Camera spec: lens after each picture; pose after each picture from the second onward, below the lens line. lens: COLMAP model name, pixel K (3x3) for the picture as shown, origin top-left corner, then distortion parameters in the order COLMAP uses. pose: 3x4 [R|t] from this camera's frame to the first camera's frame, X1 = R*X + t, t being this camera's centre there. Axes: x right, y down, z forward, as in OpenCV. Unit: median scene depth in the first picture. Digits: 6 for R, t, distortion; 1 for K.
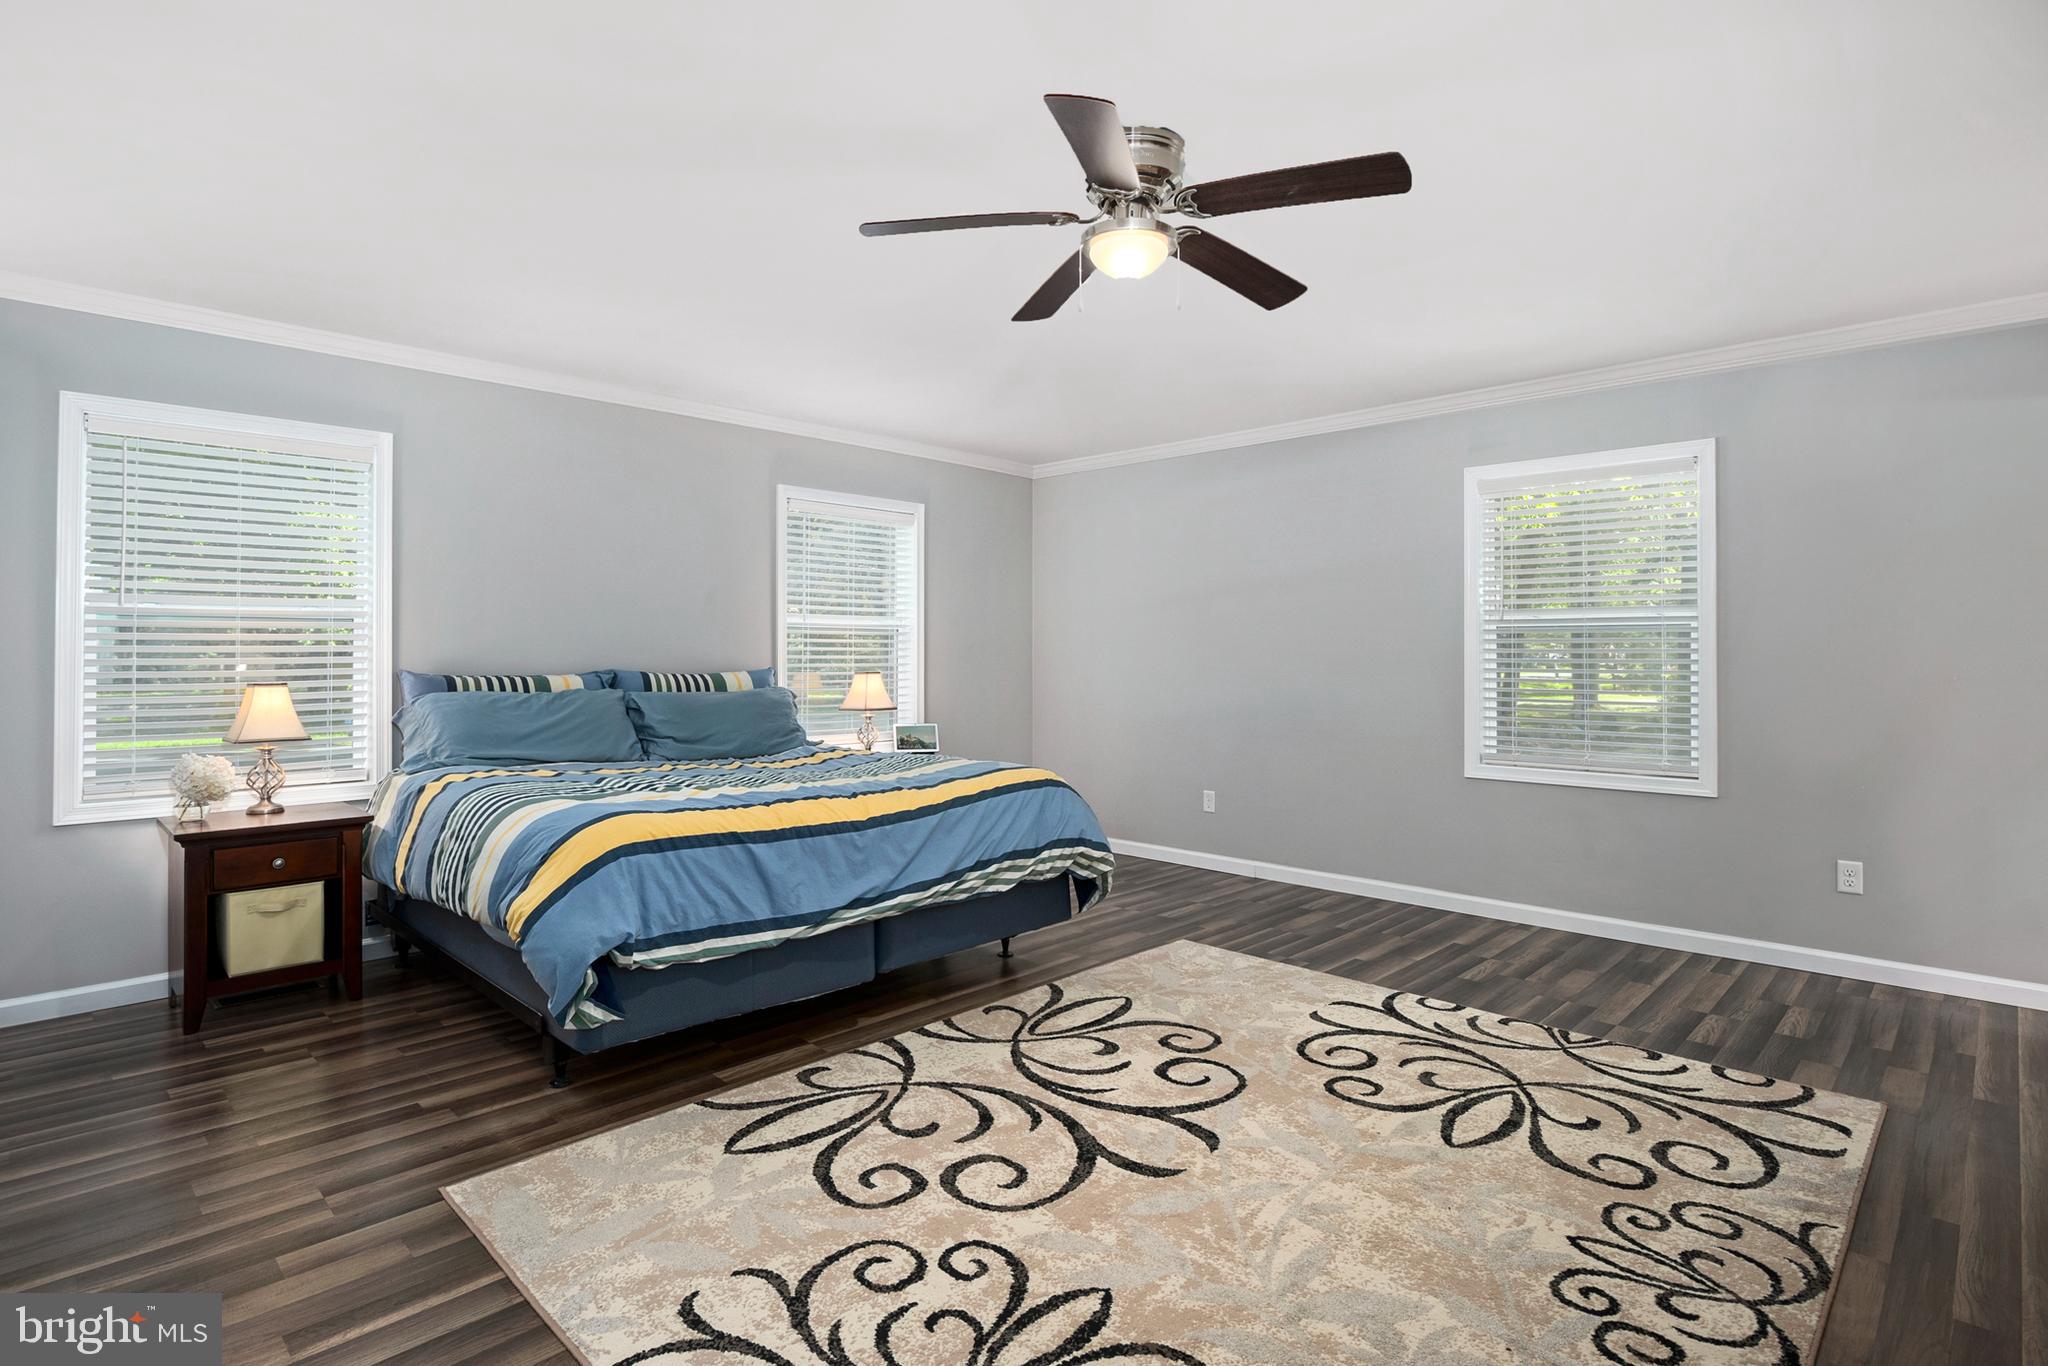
lens RADIAL K [[1010.7, 0, 1024.5], [0, 1010.7, 659.6], [0, 0, 1]] dist [-0.014741, -0.000346]
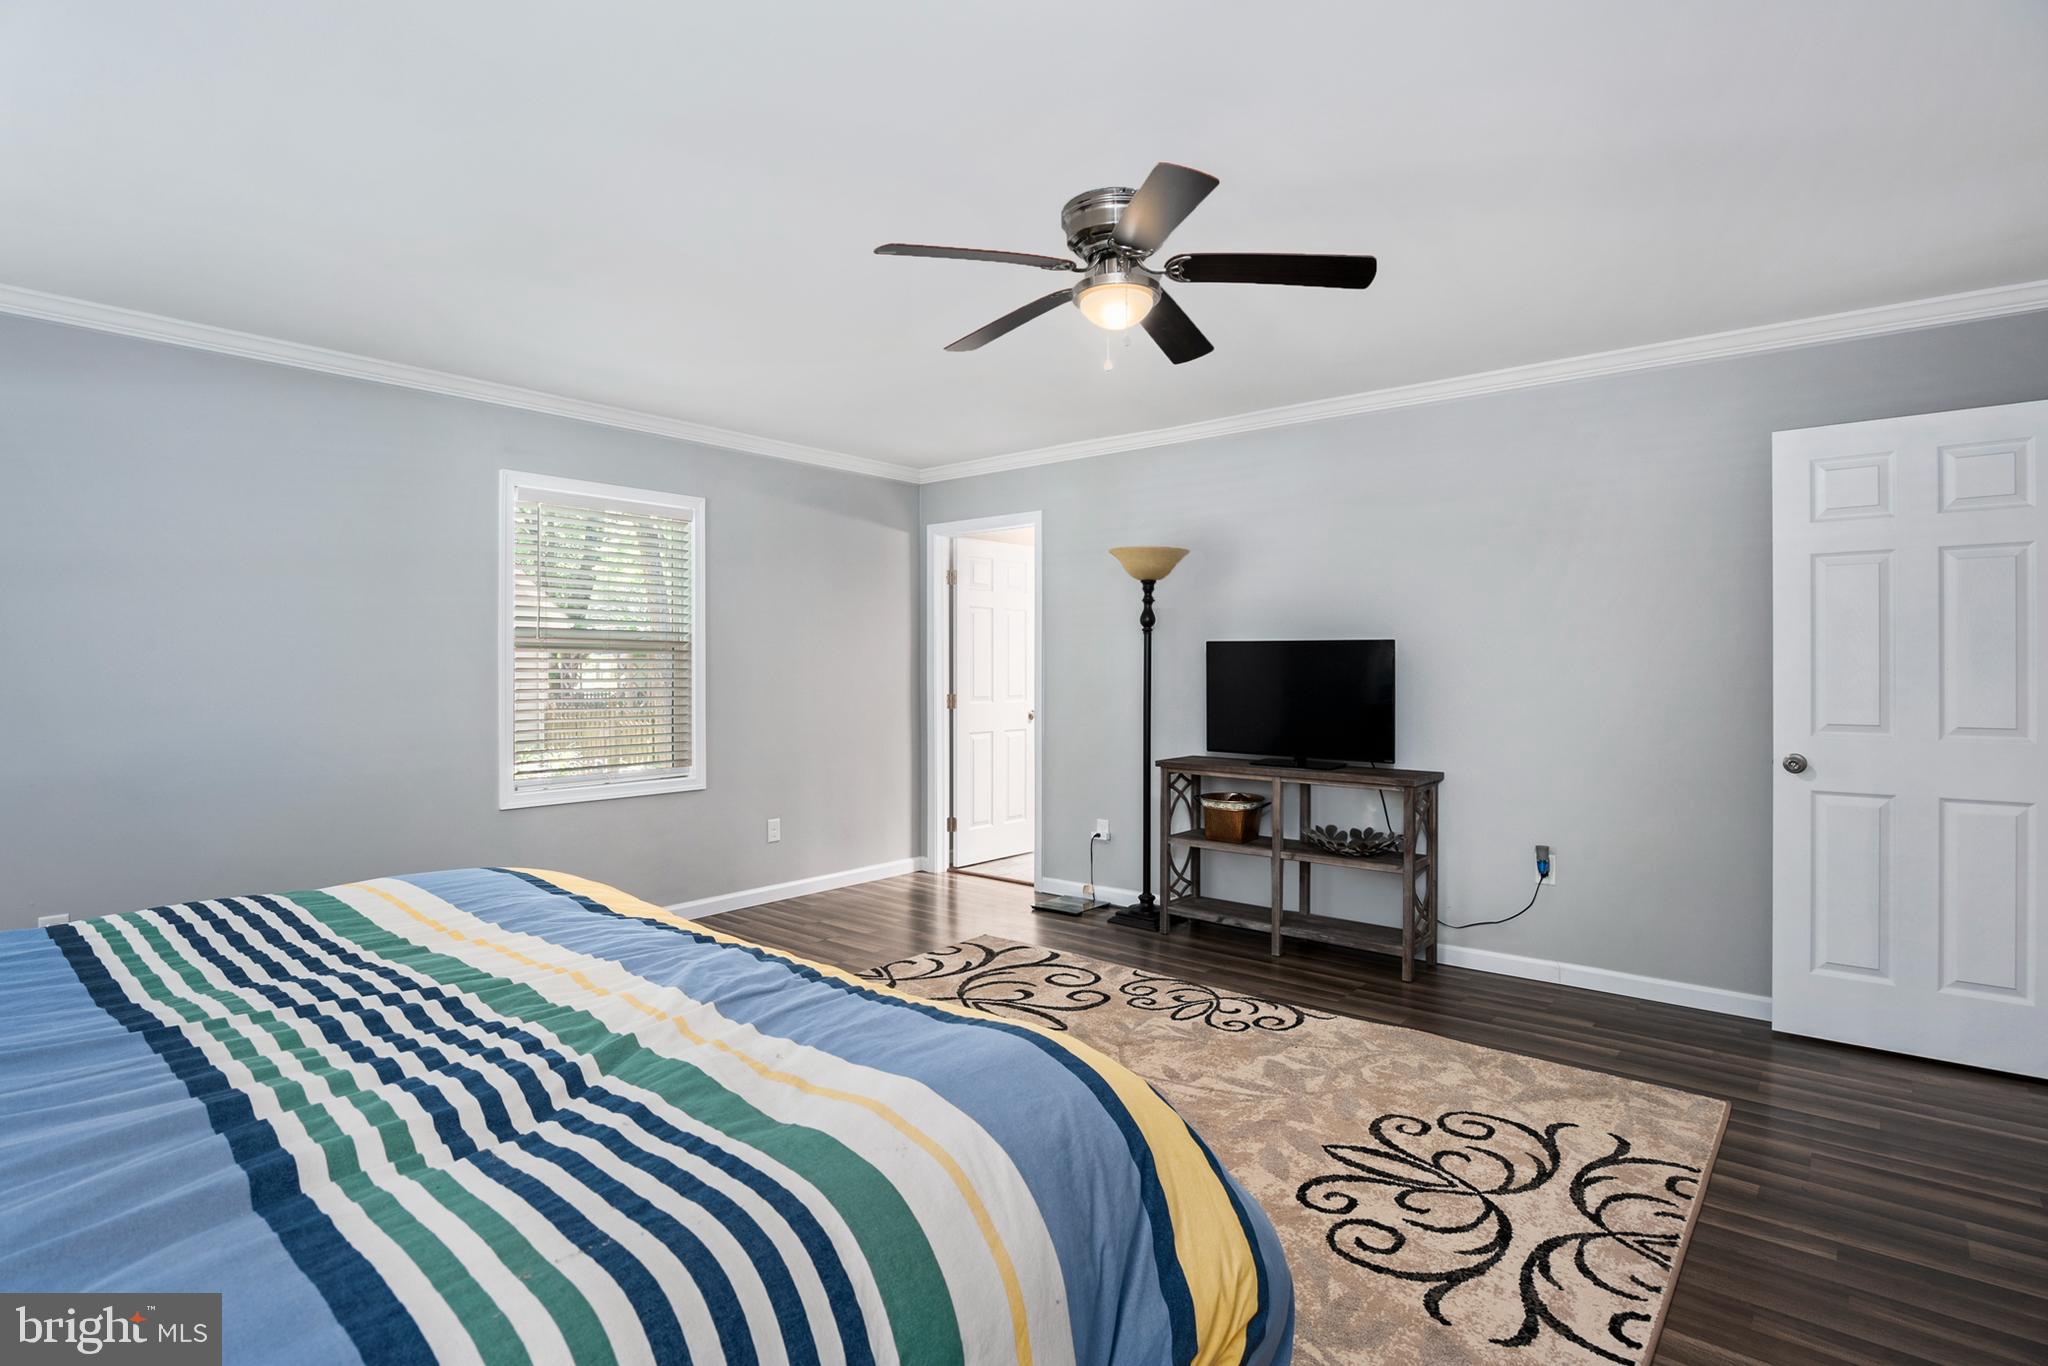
lens RADIAL K [[1027.5, 0, 999.1], [0, 1027.5, 676.0], [0, 0, 1]] dist [0.000648, 0.000103]
pose [[-0.063273, -0.006517, 0.997975, -0.888396], [0.003940, 0.999969, 0.006780, -0.013524], [-0.997988, 0.004361, -0.063245, 1.063986]]
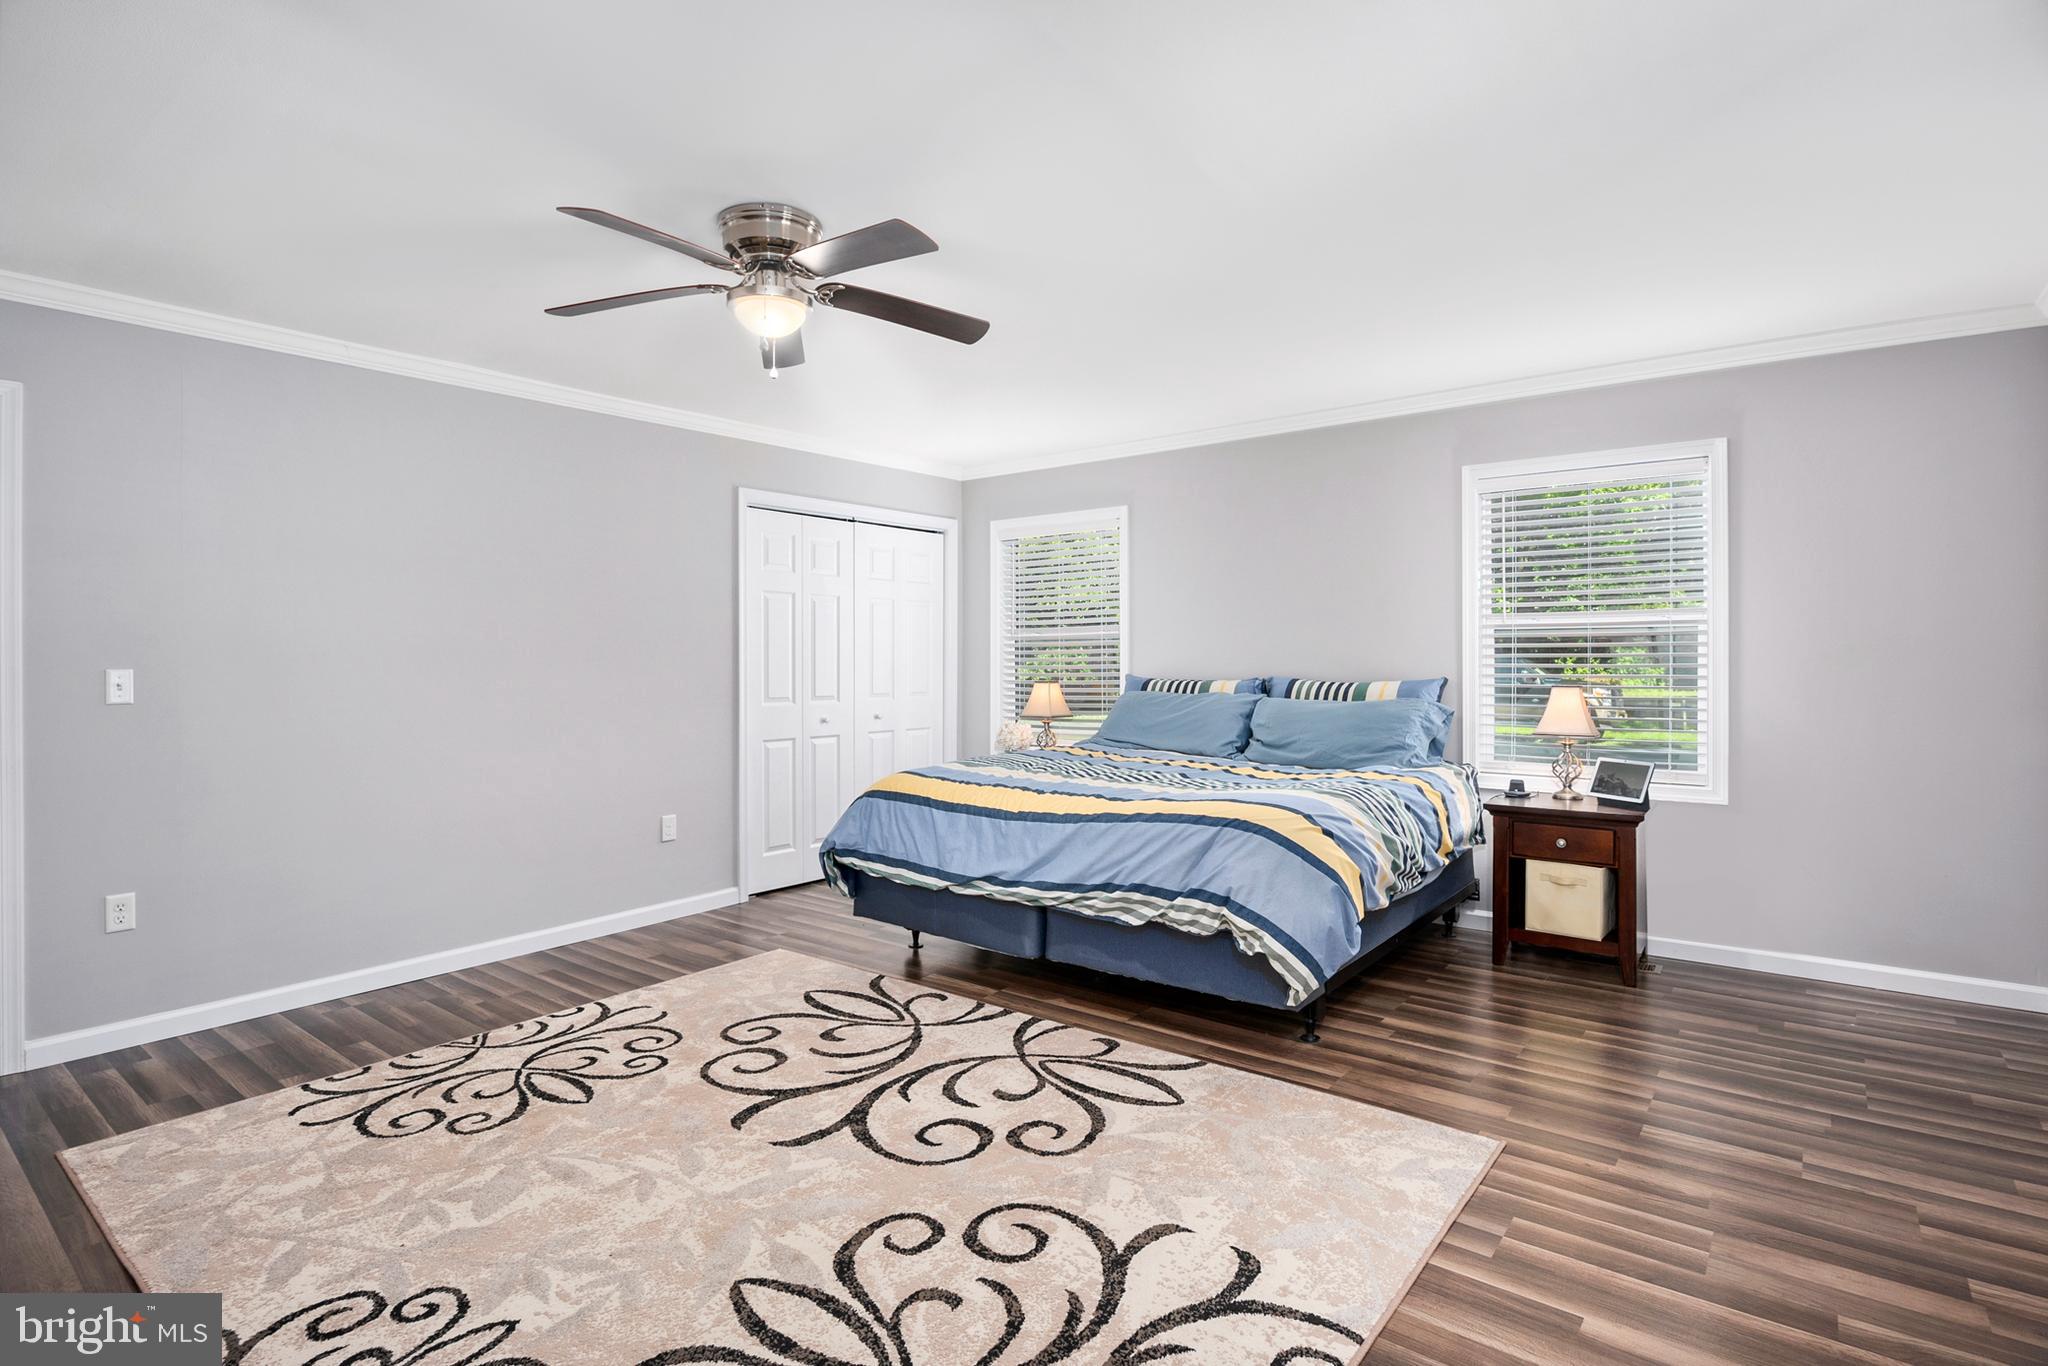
lens RADIAL K [[1010.7, 0, 1024.5], [0, 1010.7, 659.6], [0, 0, 1]] dist [-0.014741, -0.000346]
pose [[0.114967, -0.000061, -0.993369, 1.132400], [0.000727, 1.000000, 0.000022, -0.015216], [0.993369, -0.000725, 0.114967, 1.025793]]
